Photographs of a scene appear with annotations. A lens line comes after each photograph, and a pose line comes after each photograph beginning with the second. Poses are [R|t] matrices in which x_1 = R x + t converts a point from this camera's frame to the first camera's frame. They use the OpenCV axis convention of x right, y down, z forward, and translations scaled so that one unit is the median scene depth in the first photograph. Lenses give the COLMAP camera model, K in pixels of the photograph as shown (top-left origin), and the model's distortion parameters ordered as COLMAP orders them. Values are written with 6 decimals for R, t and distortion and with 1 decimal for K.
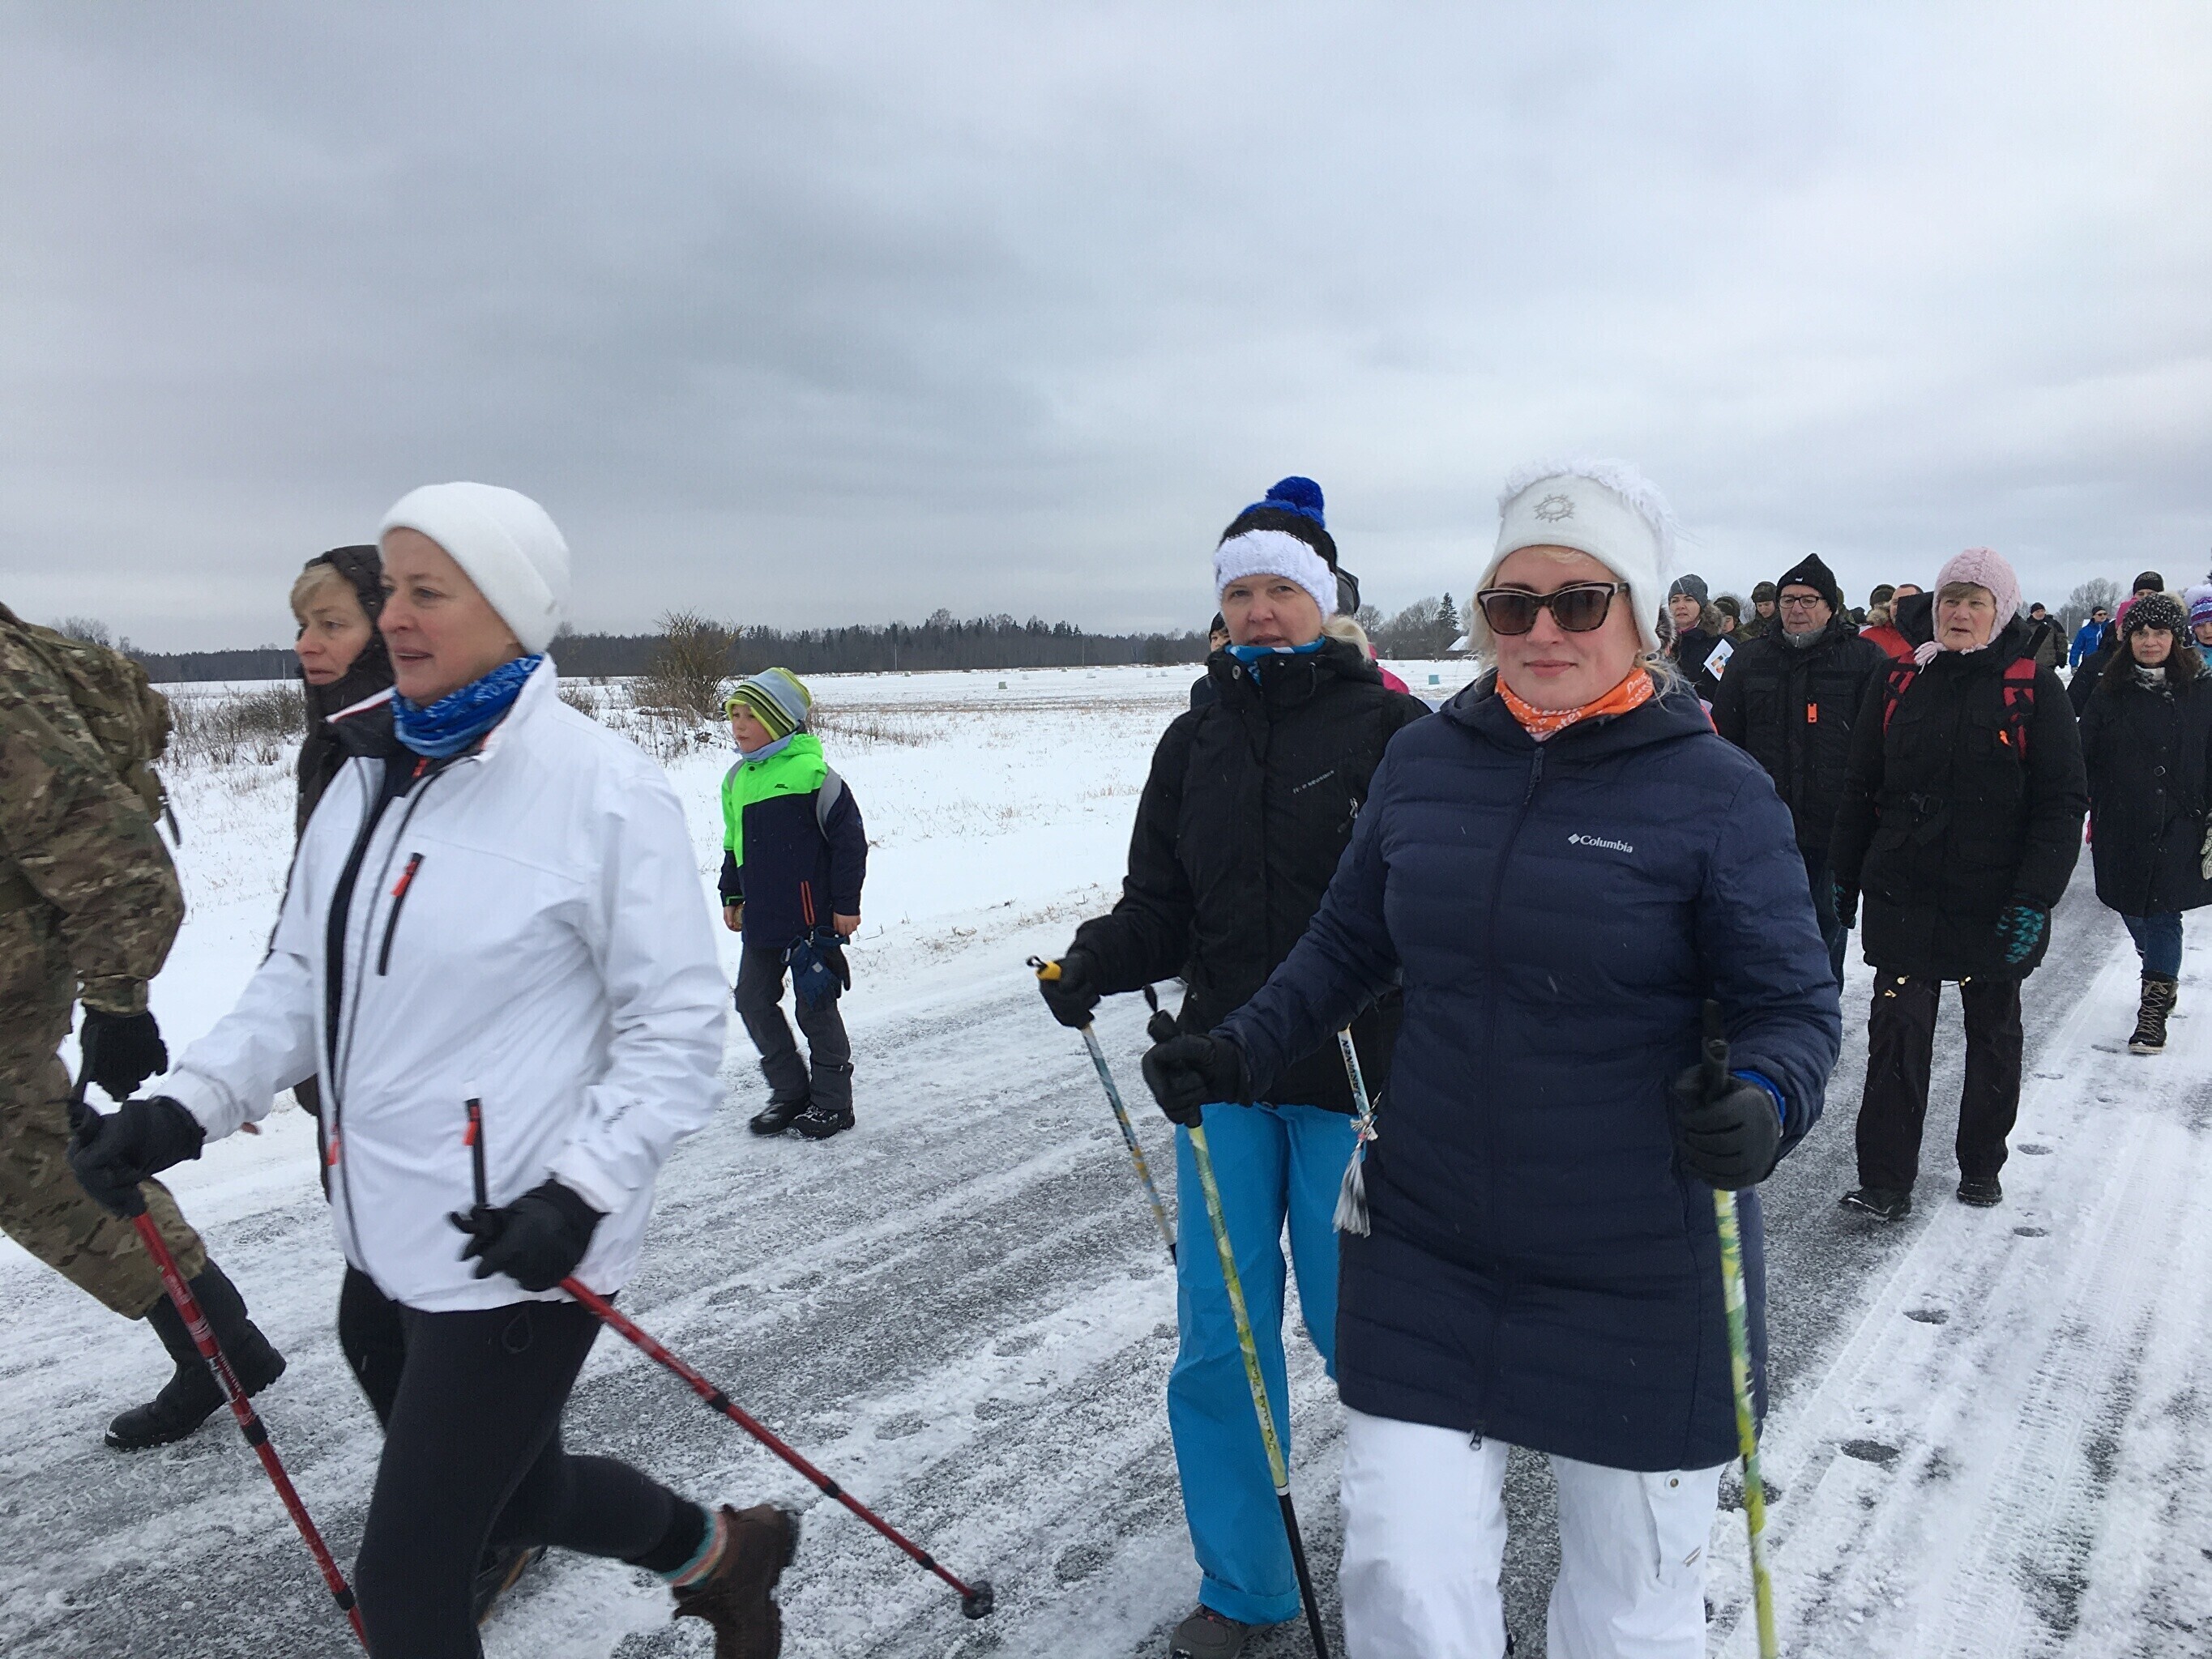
lens RADIAL K [[1845.5, 0, 1100.6], [0, 1845.5, 825.6], [0, 0, 1]] dist [0.066001, -0.086005]
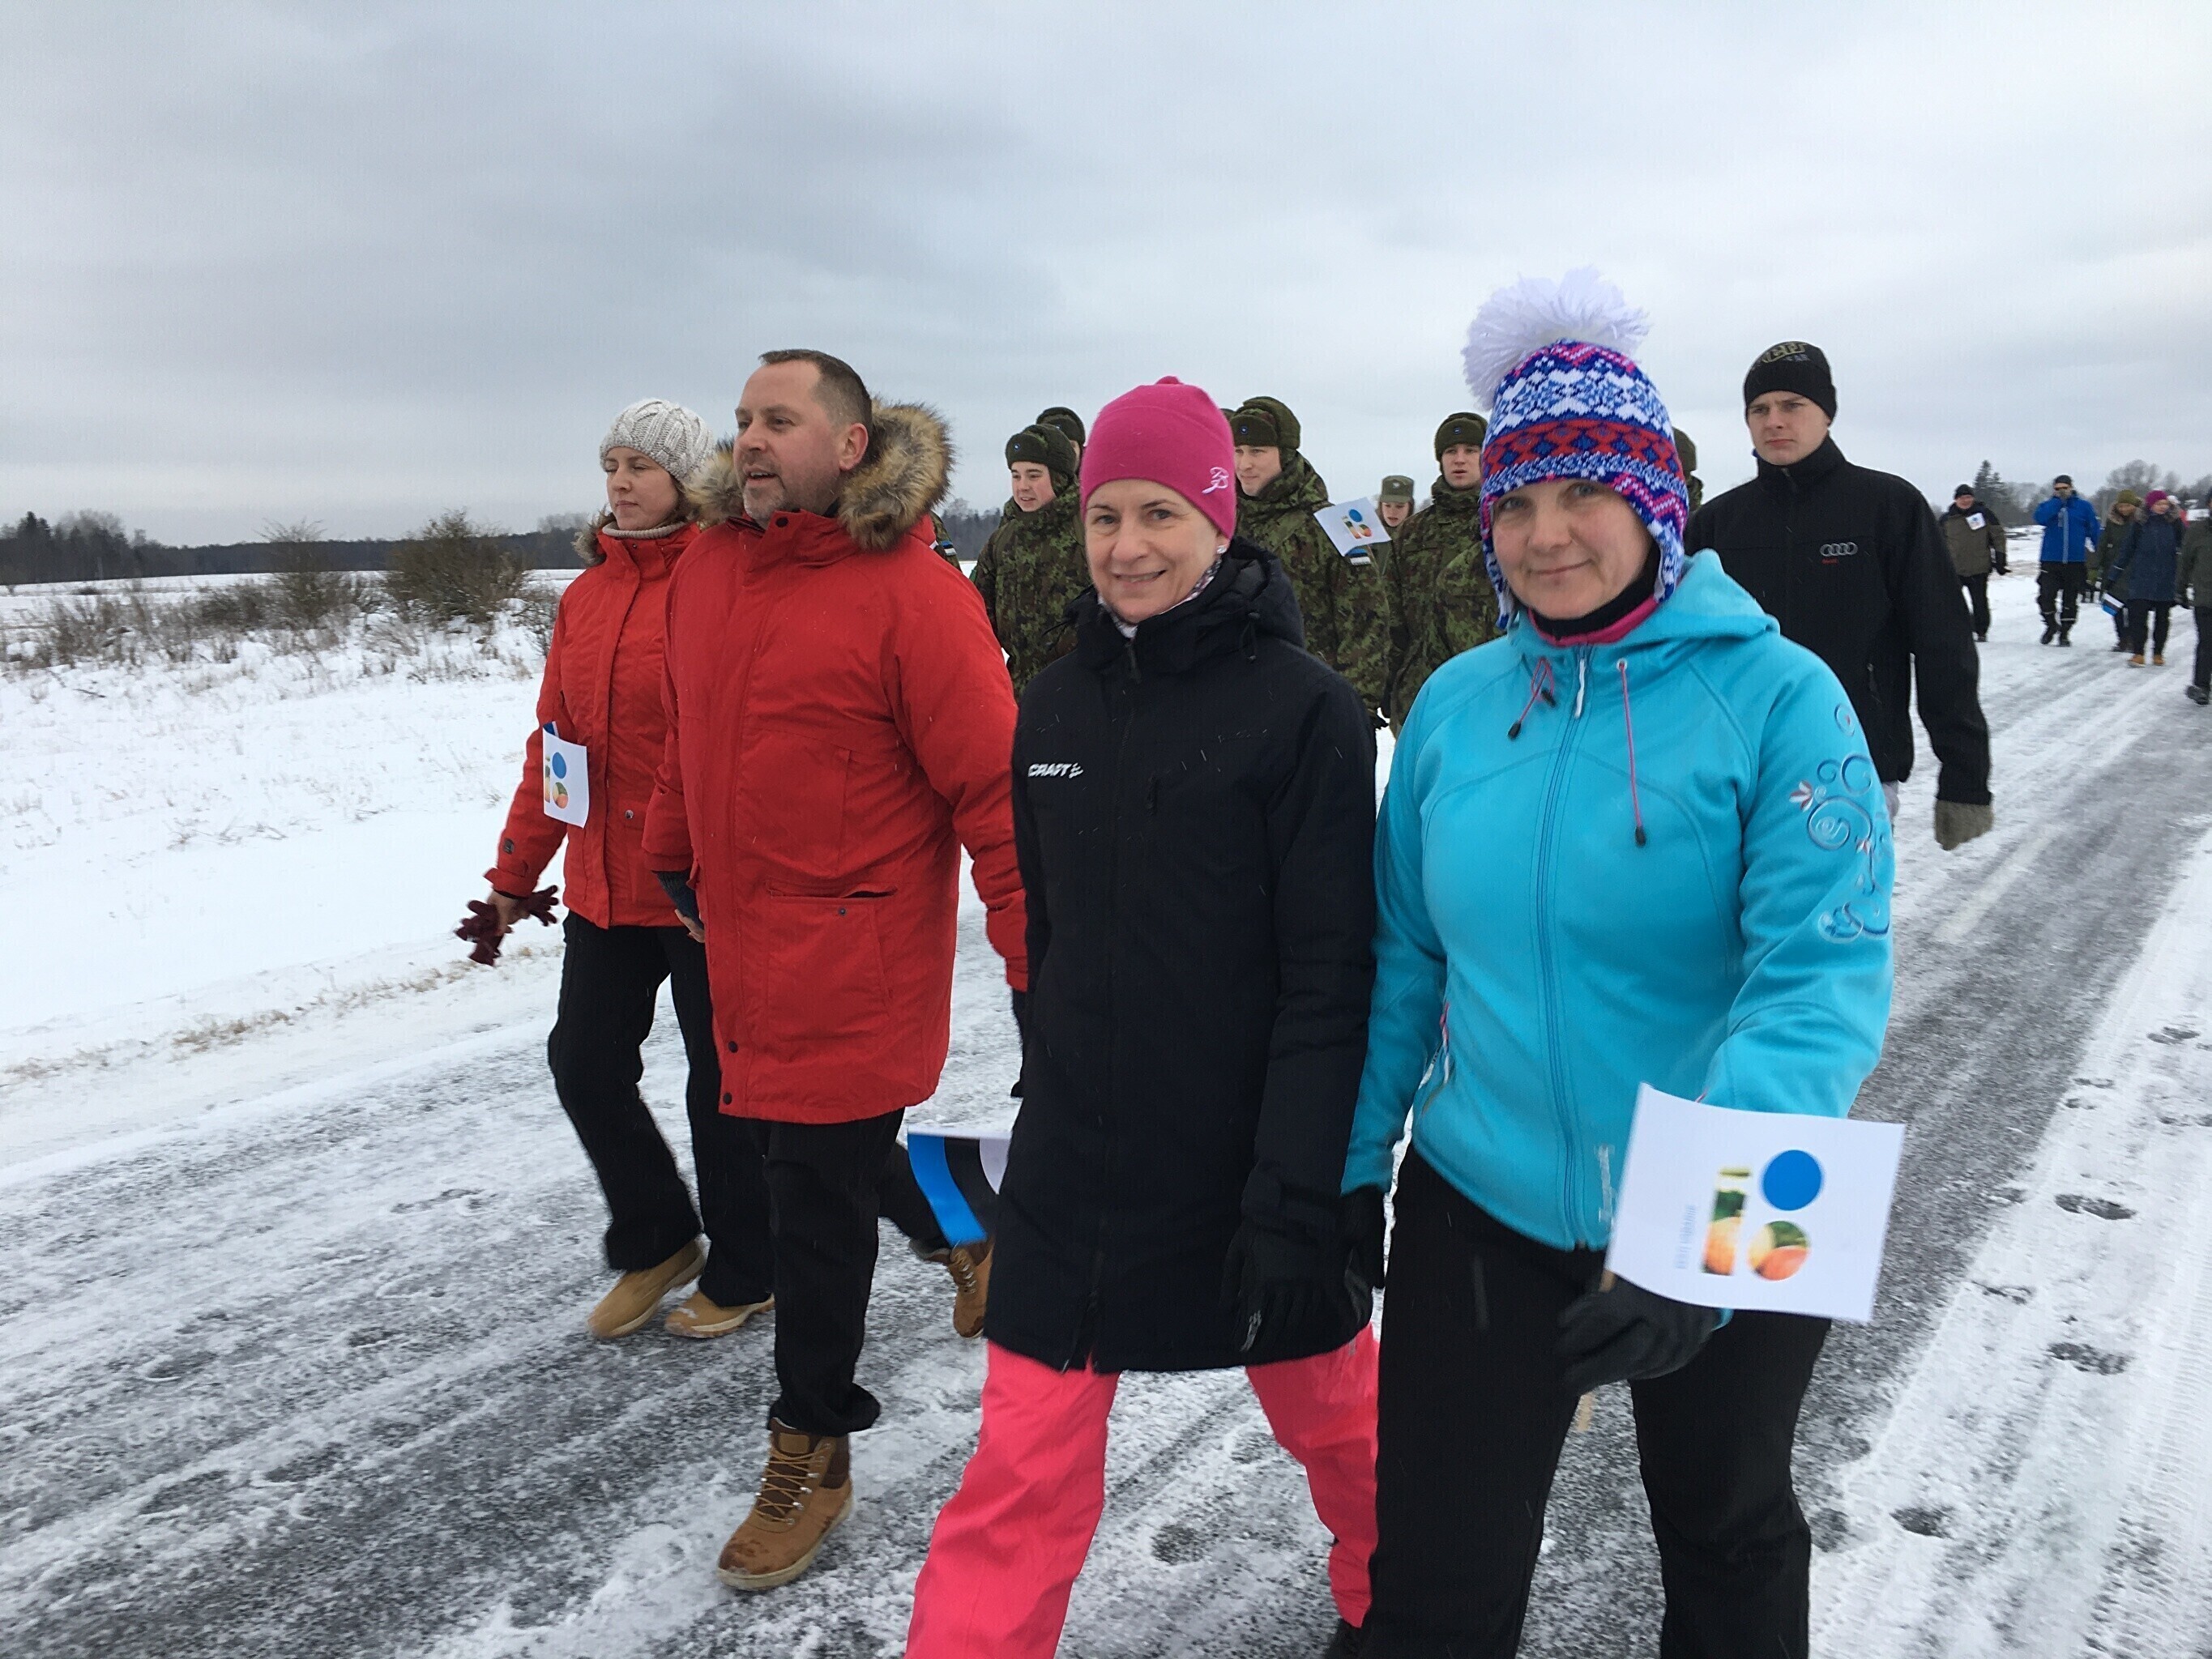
lens RADIAL K [[1845.5, 0, 1114.4], [0, 1845.5, 785.8], [0, 0, 1]] dist [0.066001, -0.086005]
pose [[0.999967, -0.003353, -0.007362, 0.138897], [0.003629, 0.999276, 0.037878, -0.030928], [0.007229, -0.037904, 0.999255, 0.296749]]
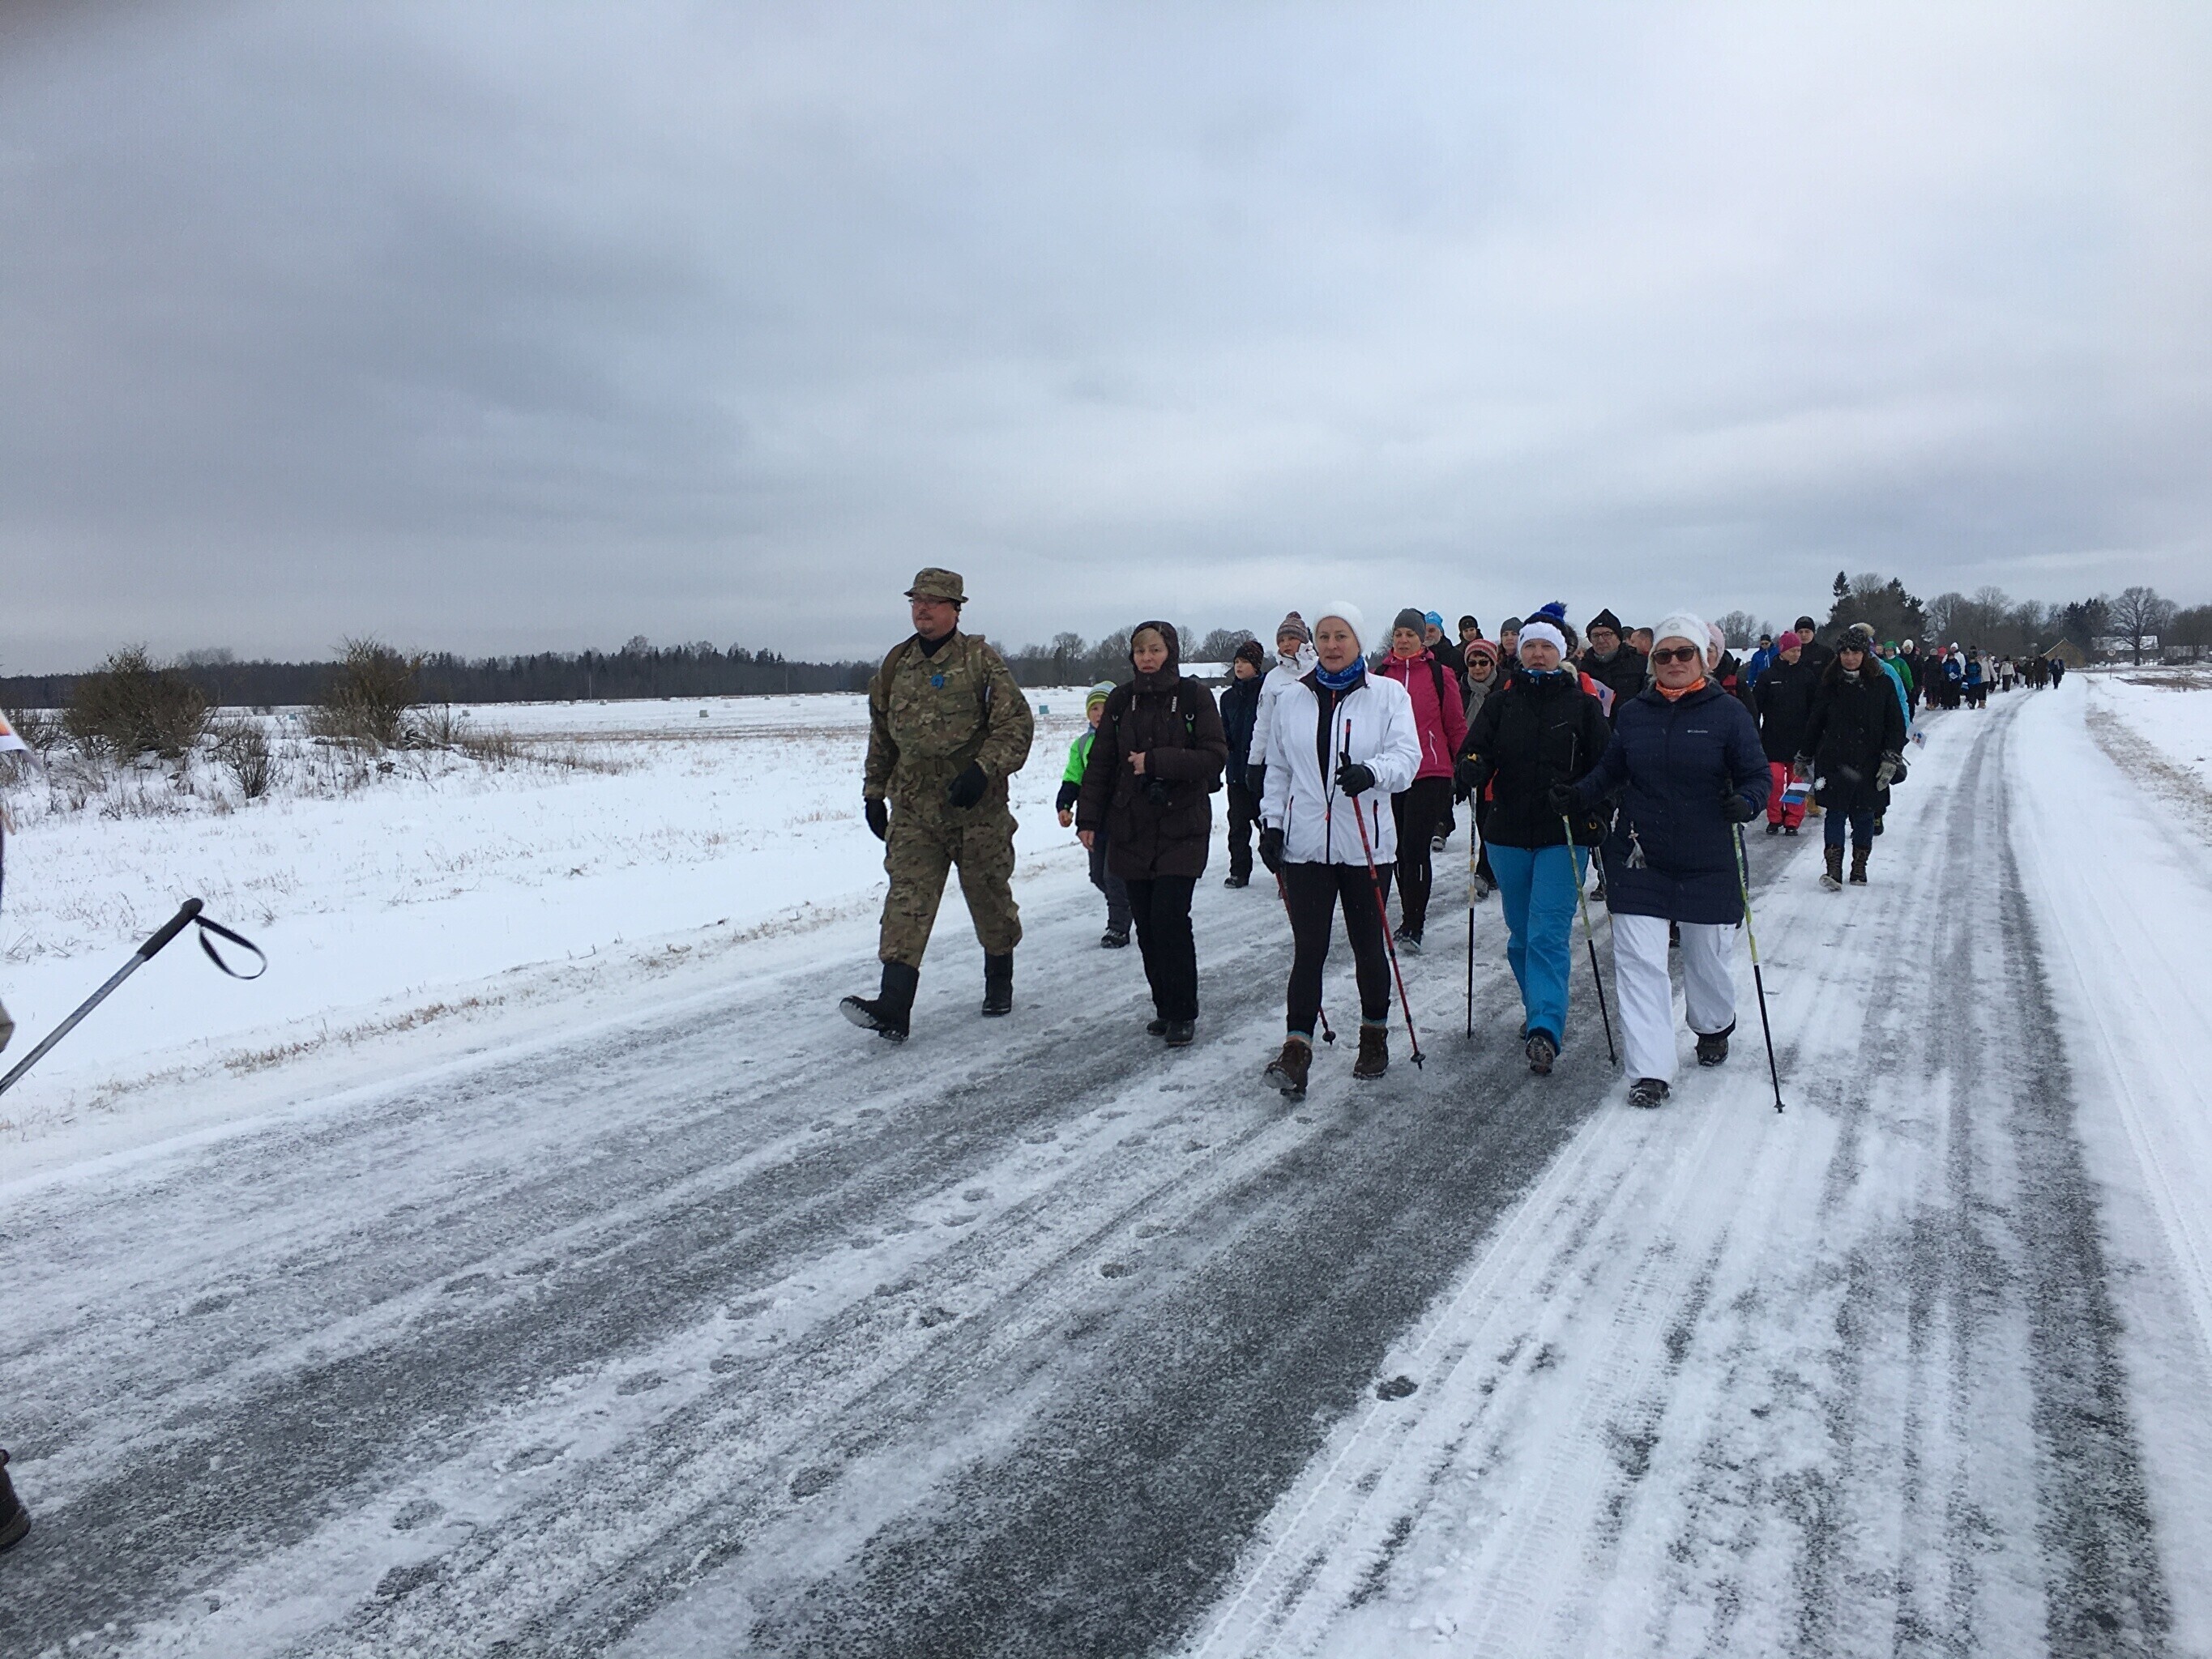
lens RADIAL K [[1845.5, 0, 1105.8], [0, 1845.5, 829.0], [0, 0, 1]] dist [0.066001, -0.086005]
pose [[0.987083, -0.013969, 0.159599, -0.006773], [0.016083, 0.999799, -0.011959, 0.014070], [-0.159400, 0.014372, 0.987110, -0.090957]]
